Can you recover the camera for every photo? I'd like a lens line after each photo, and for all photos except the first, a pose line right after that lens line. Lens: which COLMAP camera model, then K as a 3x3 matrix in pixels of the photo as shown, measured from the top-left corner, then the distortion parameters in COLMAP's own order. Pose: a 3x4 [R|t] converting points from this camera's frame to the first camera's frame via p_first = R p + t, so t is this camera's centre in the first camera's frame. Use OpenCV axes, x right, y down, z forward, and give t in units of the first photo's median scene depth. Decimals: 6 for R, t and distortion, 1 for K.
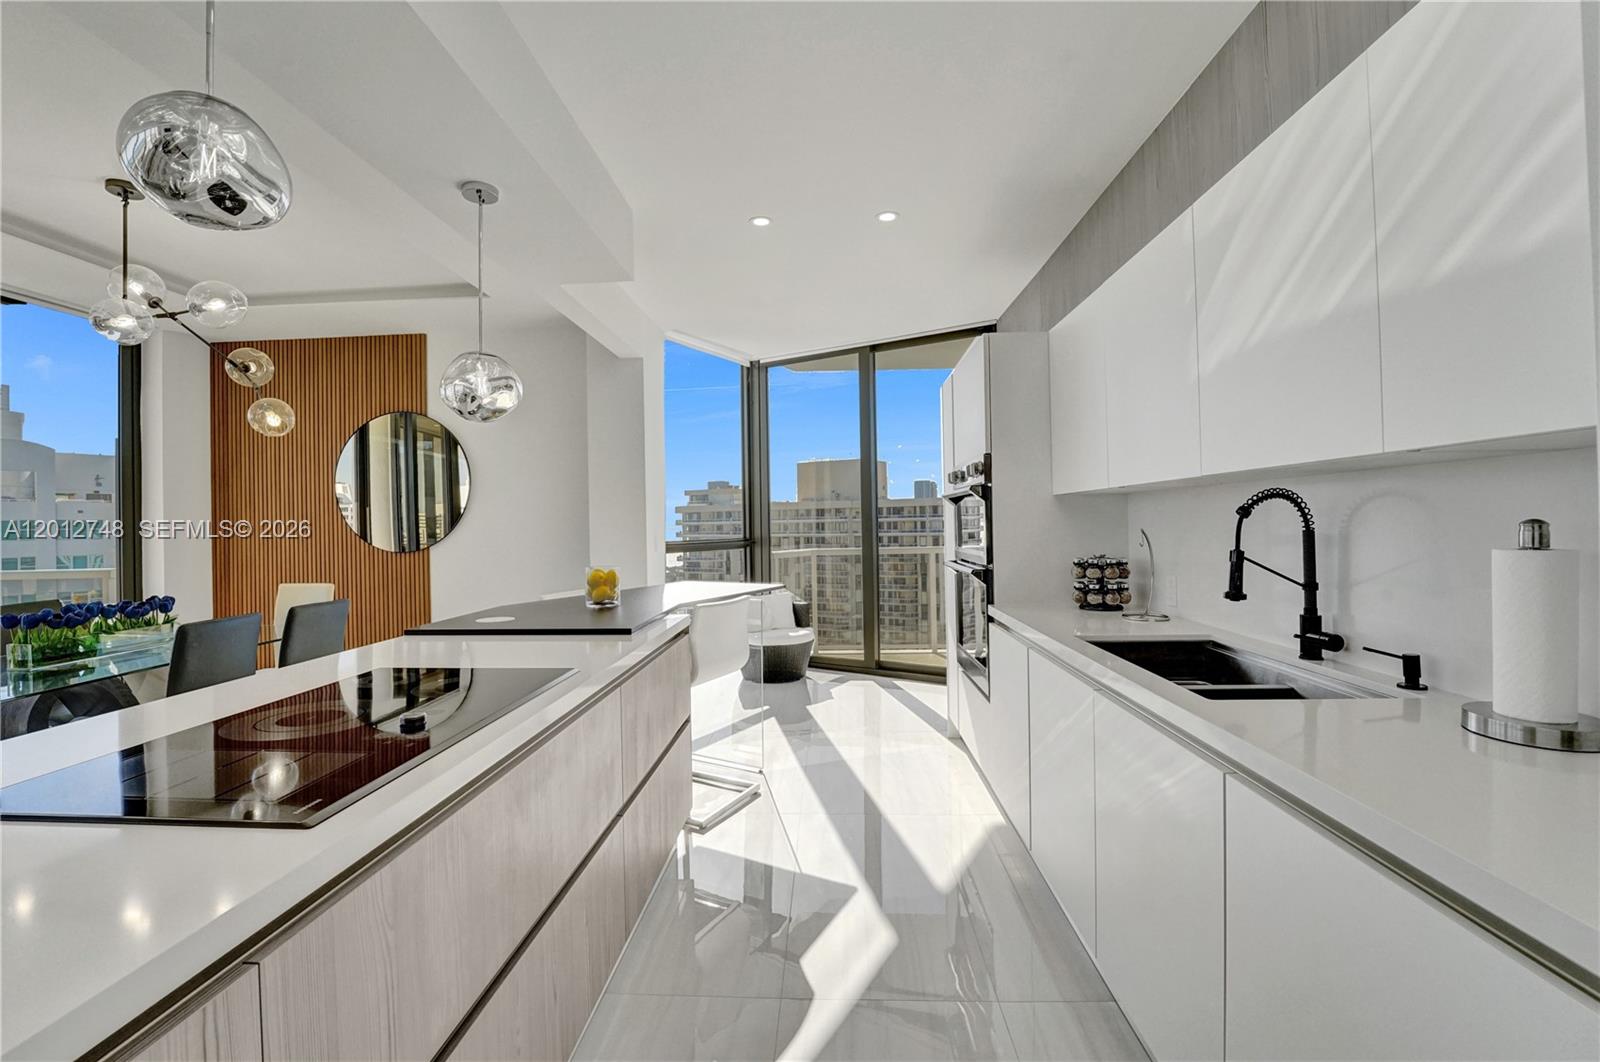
lens RADIAL K [[679.5, 0, 792.9], [0, 679.5, 523.0], [0, 0, 1]] dist [-0.029792, 0.003443]
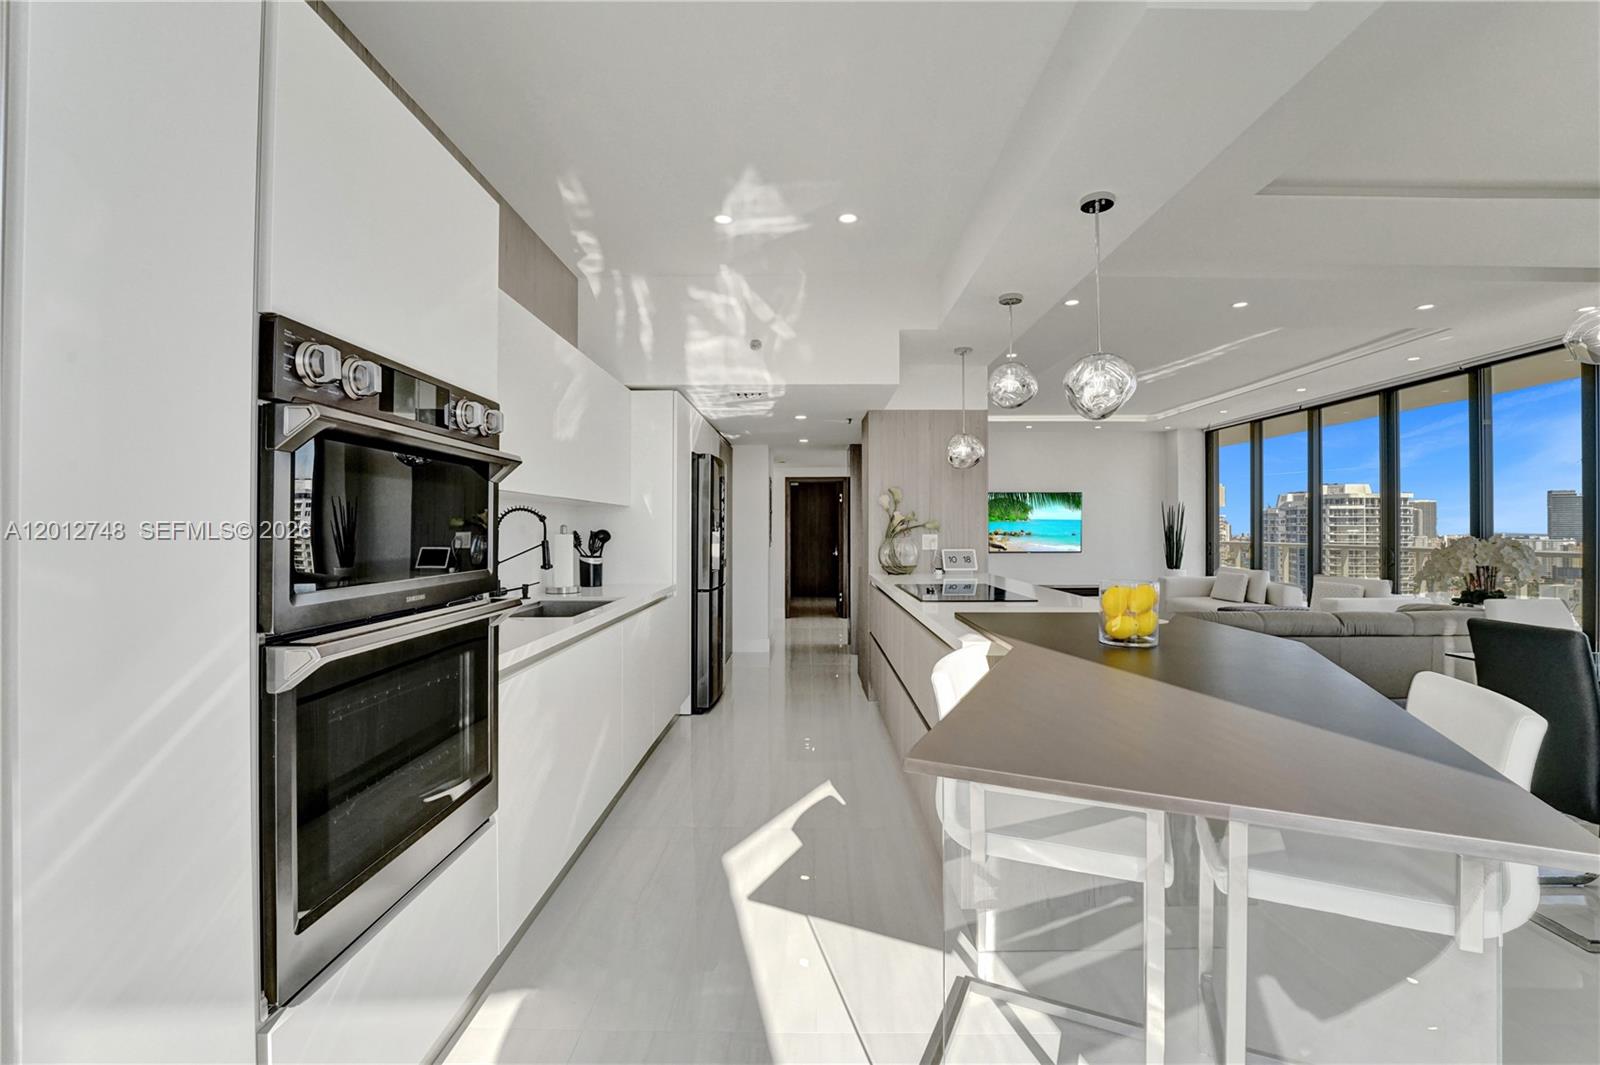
lens RADIAL K [[679.5, 0, 800.2], [0, 679.5, 526.9], [0, 0, 1]] dist [-0.029792, 0.003443]
pose [[-0.998584, 0.015966, -0.050737, 0.043431], [0.016380, 0.999836, -0.007758, 0.014369], [0.050605, -0.008578, -0.998682, 1.424649]]
